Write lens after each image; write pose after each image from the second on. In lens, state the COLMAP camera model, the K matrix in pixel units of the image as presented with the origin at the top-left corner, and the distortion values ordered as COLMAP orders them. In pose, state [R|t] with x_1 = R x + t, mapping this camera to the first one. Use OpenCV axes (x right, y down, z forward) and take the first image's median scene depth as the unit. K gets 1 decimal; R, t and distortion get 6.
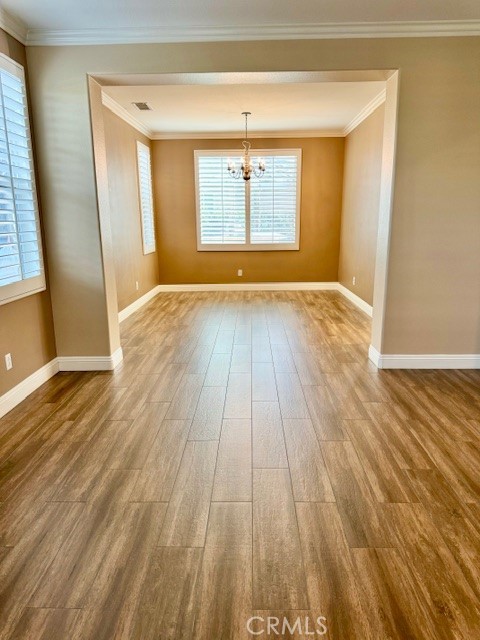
lens RADIAL K [[453.0, 0, 243.4], [0, 453.0, 318.8], [0, 0, 1]] dist [0.005512, -0.020597]
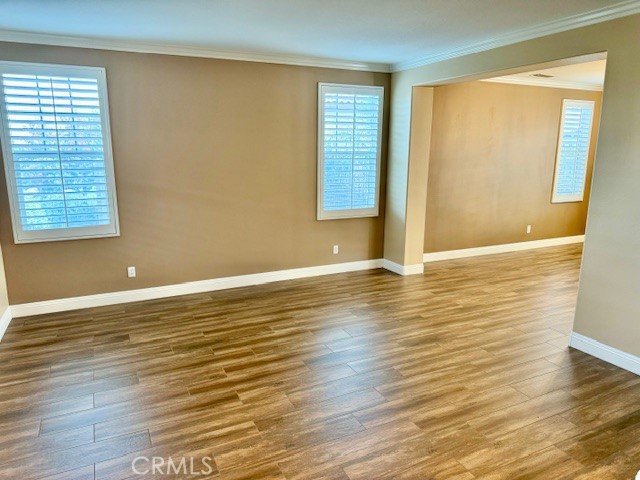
lens RADIAL K [[453.0, 0, 318.4], [0, 453.0, 241.1], [0, 0, 1]] dist [0.005512, -0.020597]
pose [[0.446024, 0.194700, -0.873587, 1.328086], [-0.202303, 0.972723, 0.113506, -0.168517], [0.871858, 0.126103, 0.473247, 0.042950]]
